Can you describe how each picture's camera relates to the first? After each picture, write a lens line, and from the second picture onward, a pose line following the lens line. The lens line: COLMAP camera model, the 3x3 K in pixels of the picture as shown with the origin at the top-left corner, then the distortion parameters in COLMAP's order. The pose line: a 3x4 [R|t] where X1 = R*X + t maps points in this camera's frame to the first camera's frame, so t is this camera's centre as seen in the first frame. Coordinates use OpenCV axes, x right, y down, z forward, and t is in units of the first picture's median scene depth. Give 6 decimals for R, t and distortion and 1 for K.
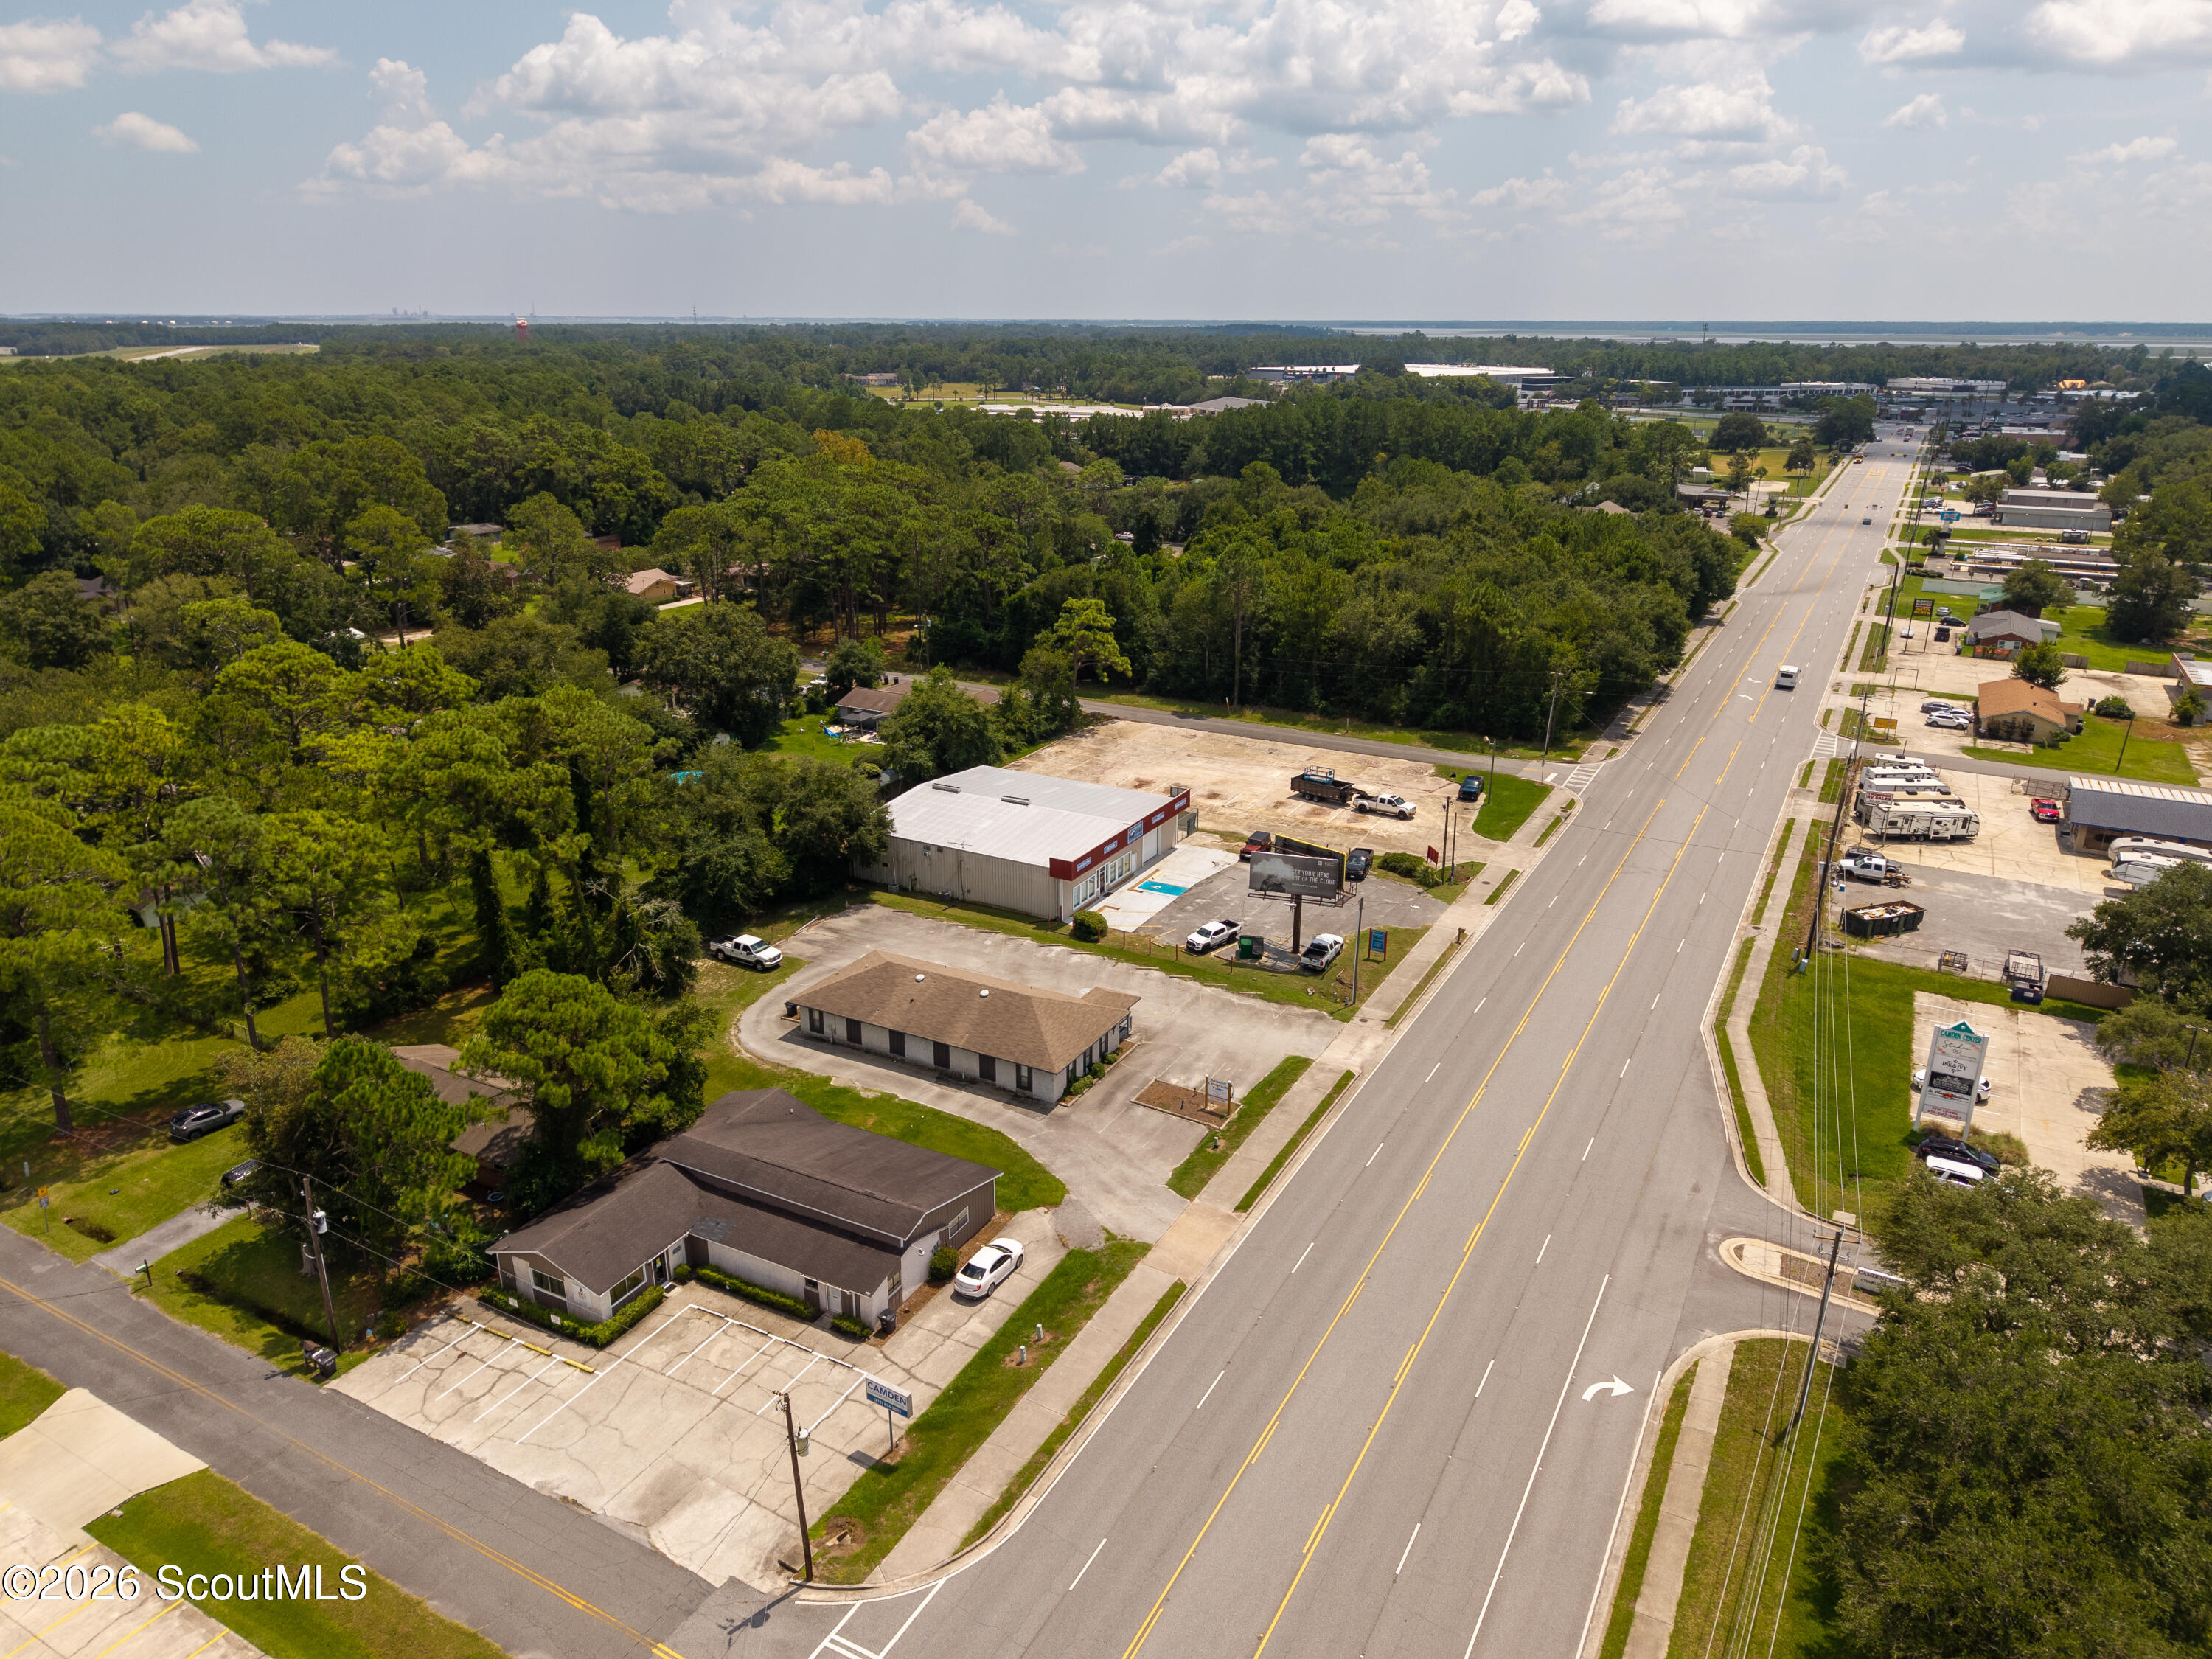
lens RADIAL K [[1472.9, 0, 1106.0], [0, 1472.9, 829.5], [0, 0, 1]] dist [0.054478, -0.061993]
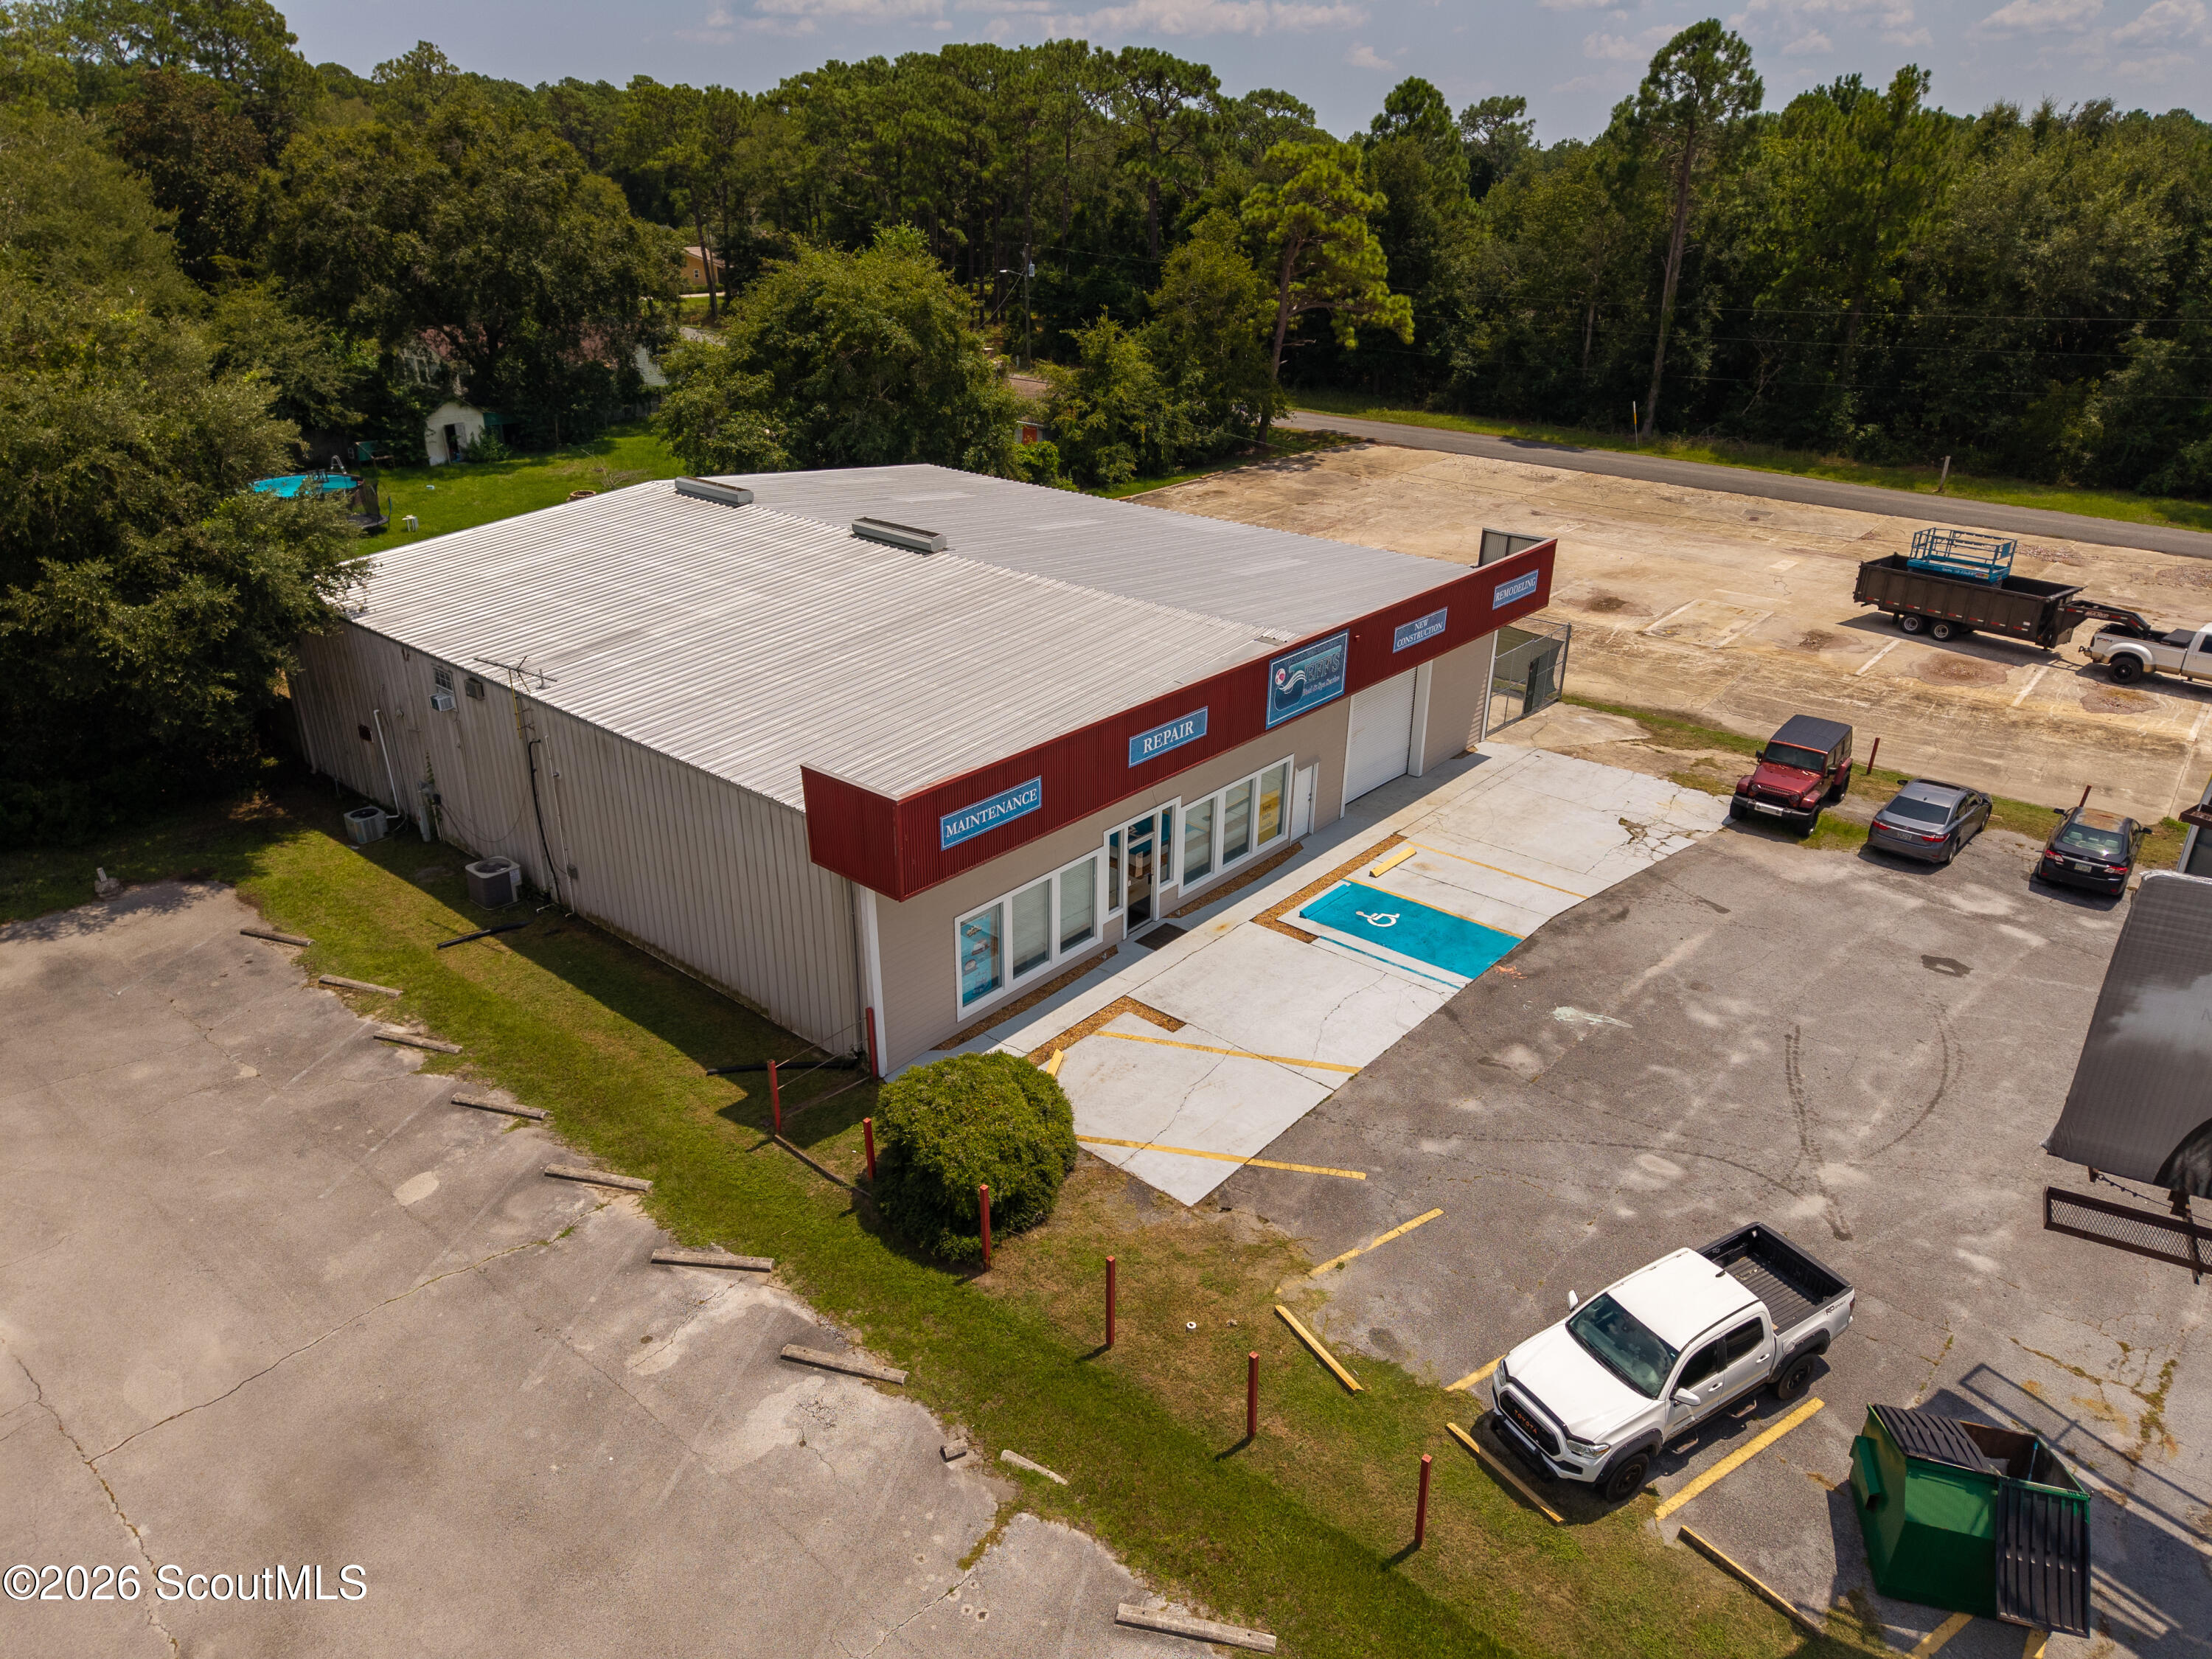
lens RADIAL K [[1484.5, 0, 1108.9], [0, 1484.5, 828.6], [0, 0, 1]] dist [0.013616, -0.008690]
pose [[0.977997, 0.090369, -0.188030, 0.033177], [-0.073293, 0.992691, 0.095878, 0.004846], [0.195321, -0.079987, 0.977472, 0.716216]]
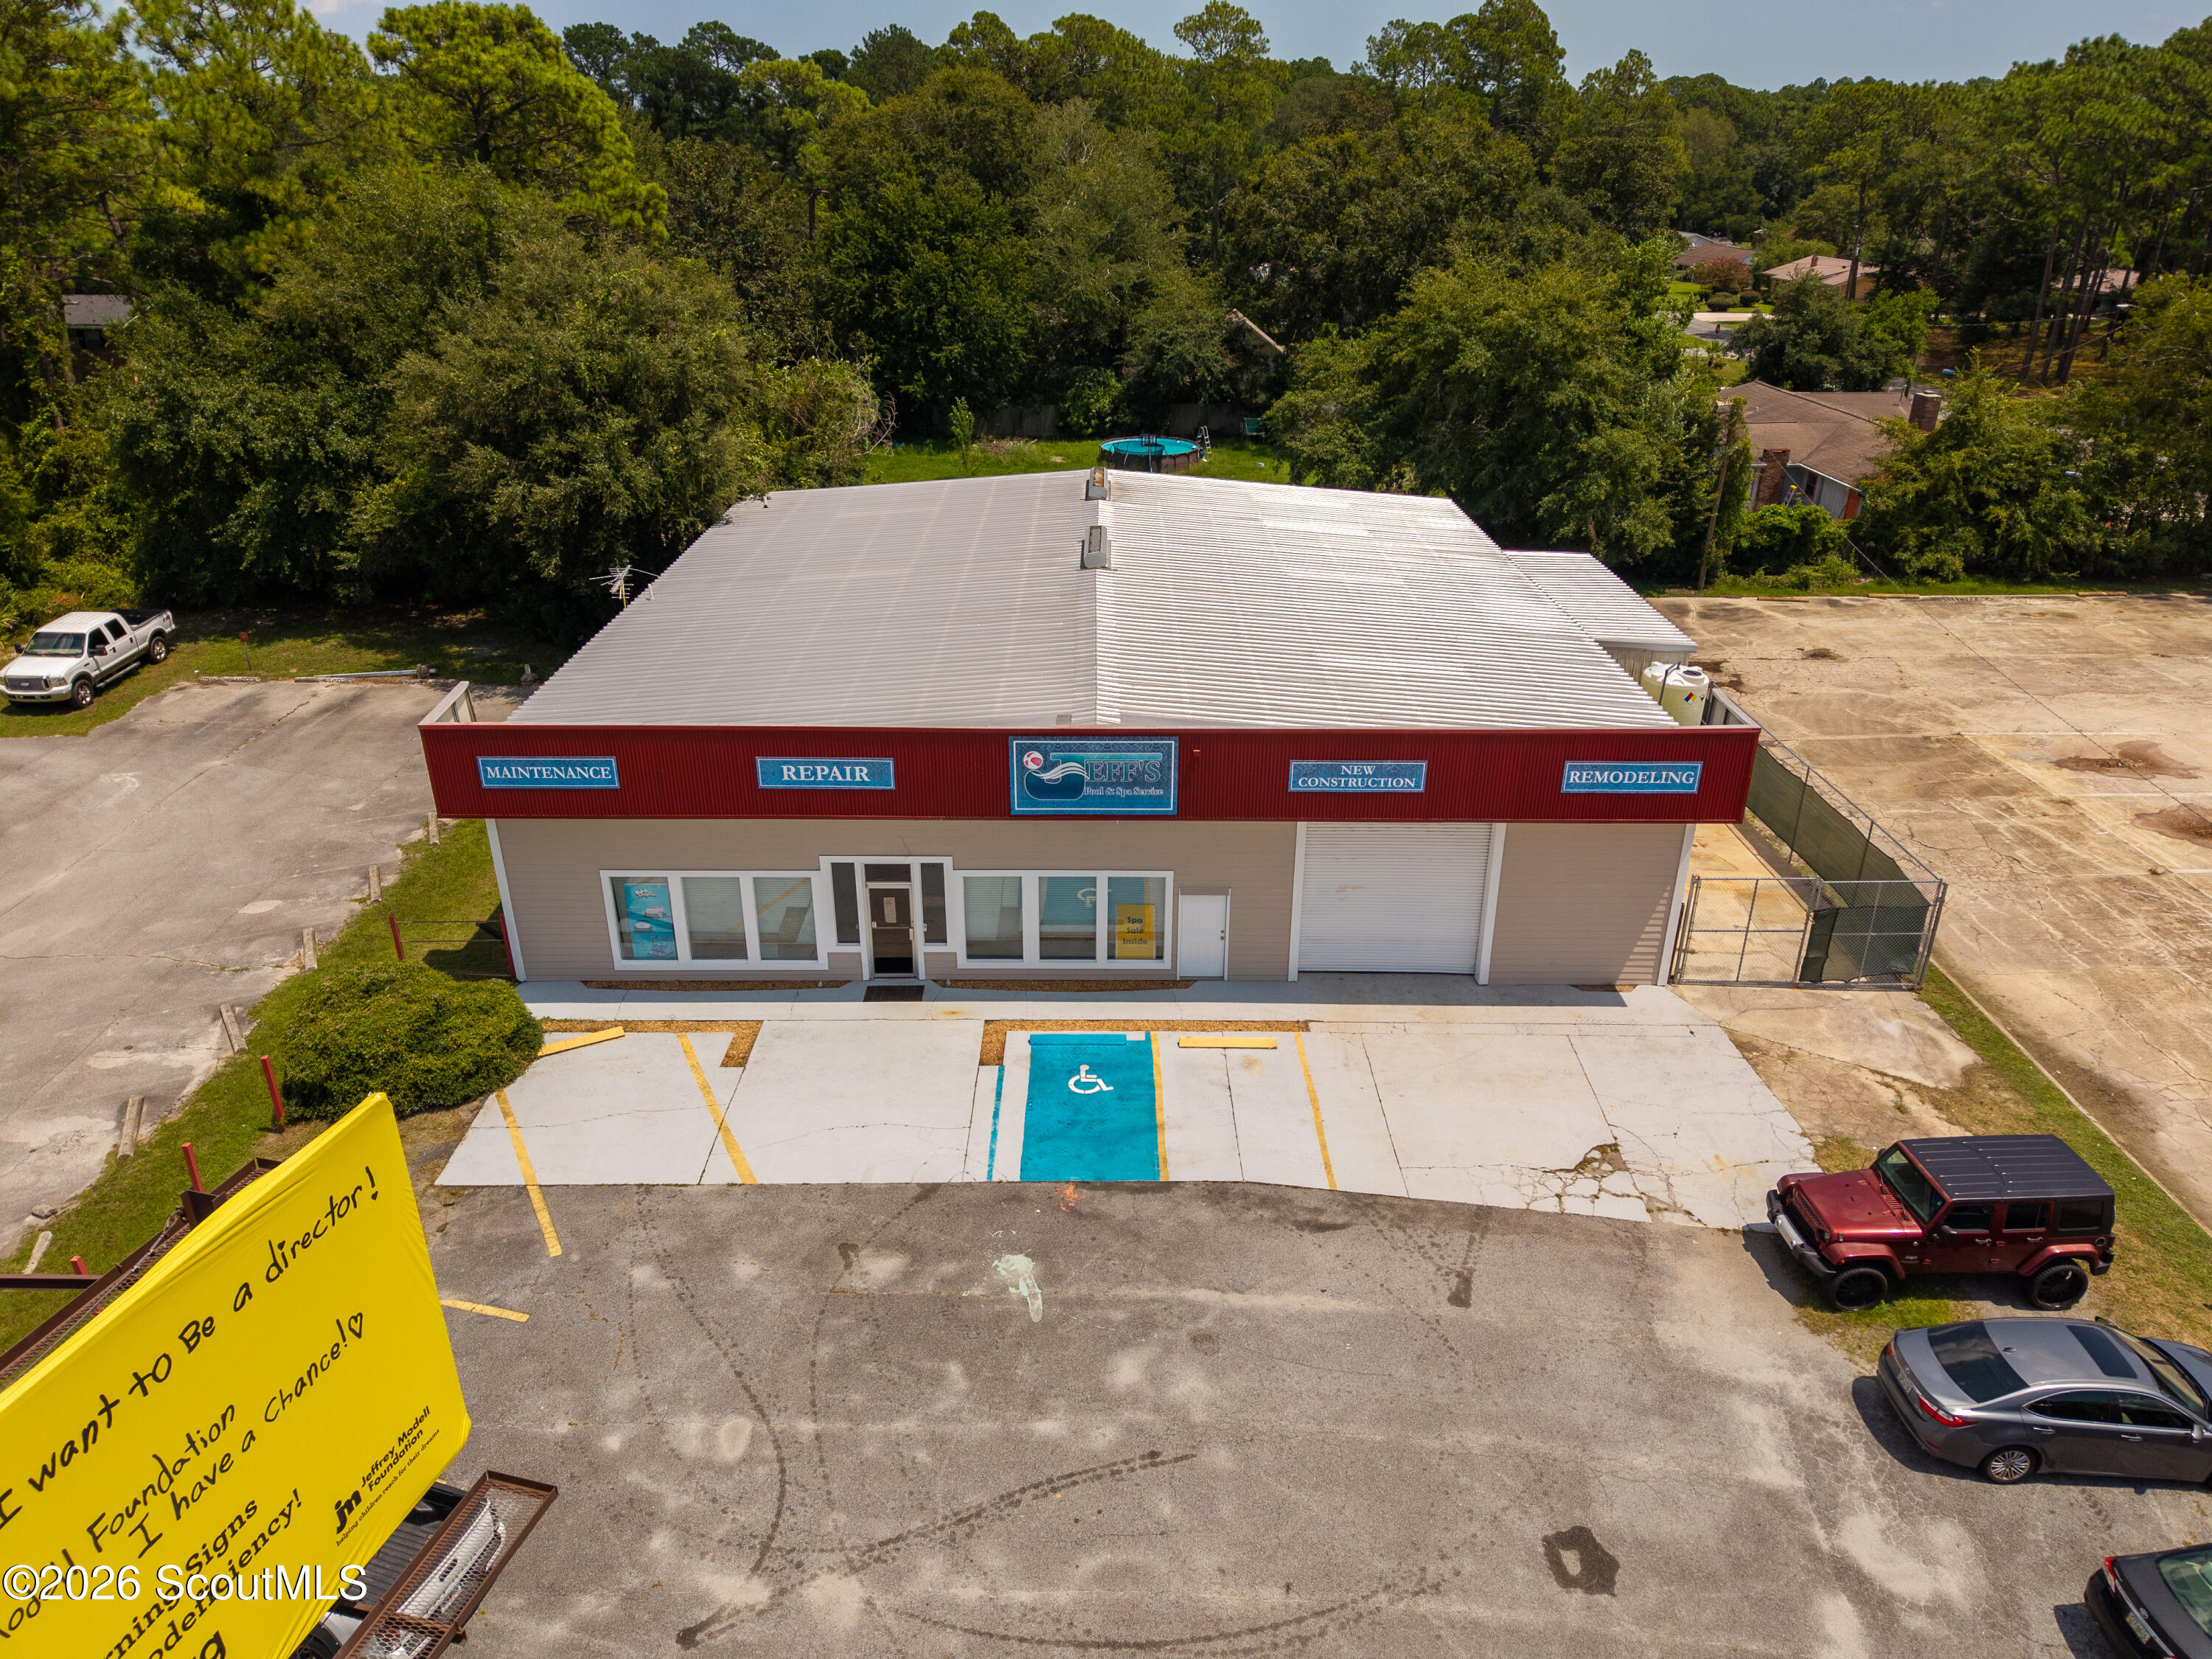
lens RADIAL K [[1484.5, 0, 1108.9], [0, 1484.5, 828.6], [0, 0, 1]] dist [0.013616, -0.008690]
pose [[0.477780, 0.362027, -0.800414, 0.169487], [-0.290192, 0.925030, 0.245171, -0.038124], [0.829165, 0.115136, 0.547019, 0.840956]]
